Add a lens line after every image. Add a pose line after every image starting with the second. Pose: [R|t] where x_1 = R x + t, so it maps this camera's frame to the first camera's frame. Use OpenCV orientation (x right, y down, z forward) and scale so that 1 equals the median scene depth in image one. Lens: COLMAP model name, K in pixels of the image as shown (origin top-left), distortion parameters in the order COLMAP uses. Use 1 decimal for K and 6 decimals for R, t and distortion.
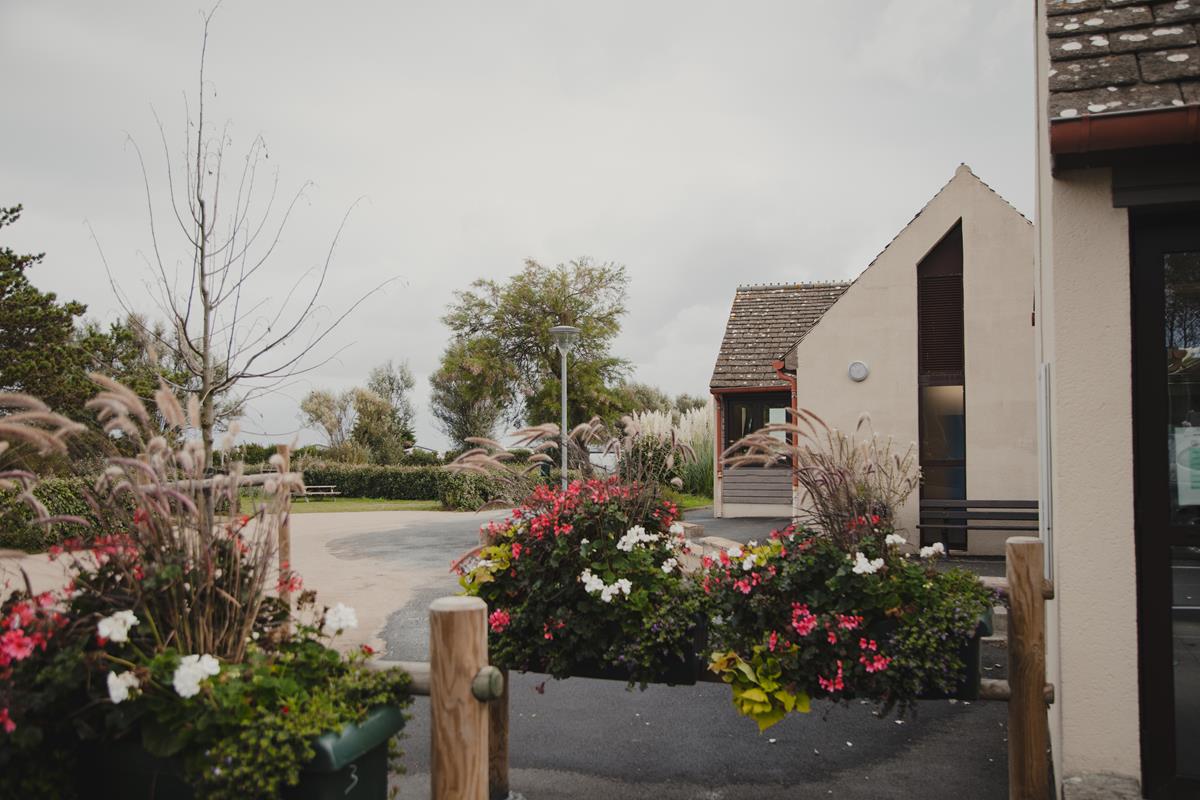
lens RADIAL K [[1118.0, 0, 600.0], [0, 1118.0, 400.0], [0, 0, 1]] dist [-0.036599, 0.085998]
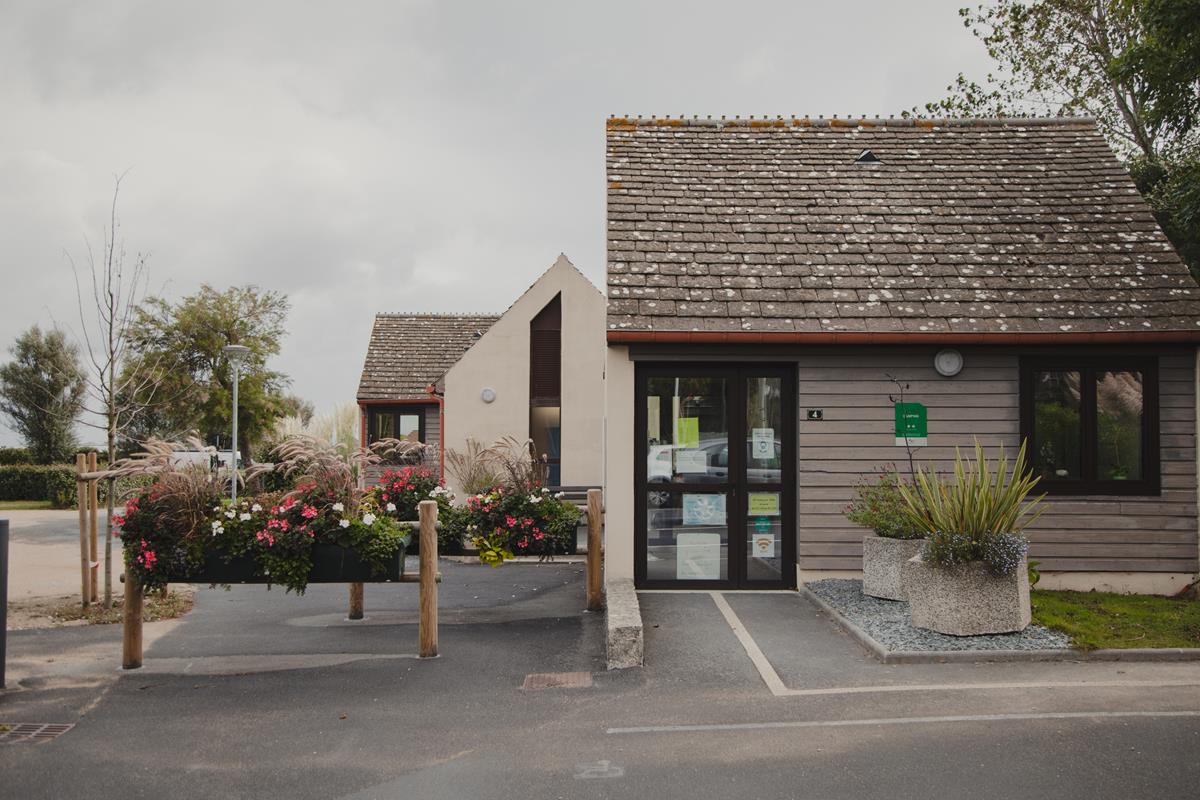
lens RADIAL K [[1106.6, 0, 600.0], [0, 1106.6, 400.0], [0, 0, 1]] dist [-0.059962, -0.001091]
pose [[0.935181, 0.018303, 0.353698, -0.129477], [-0.018278, 0.999827, -0.003411, -0.017998], [-0.353699, -0.003276, 0.935354, -0.351015]]
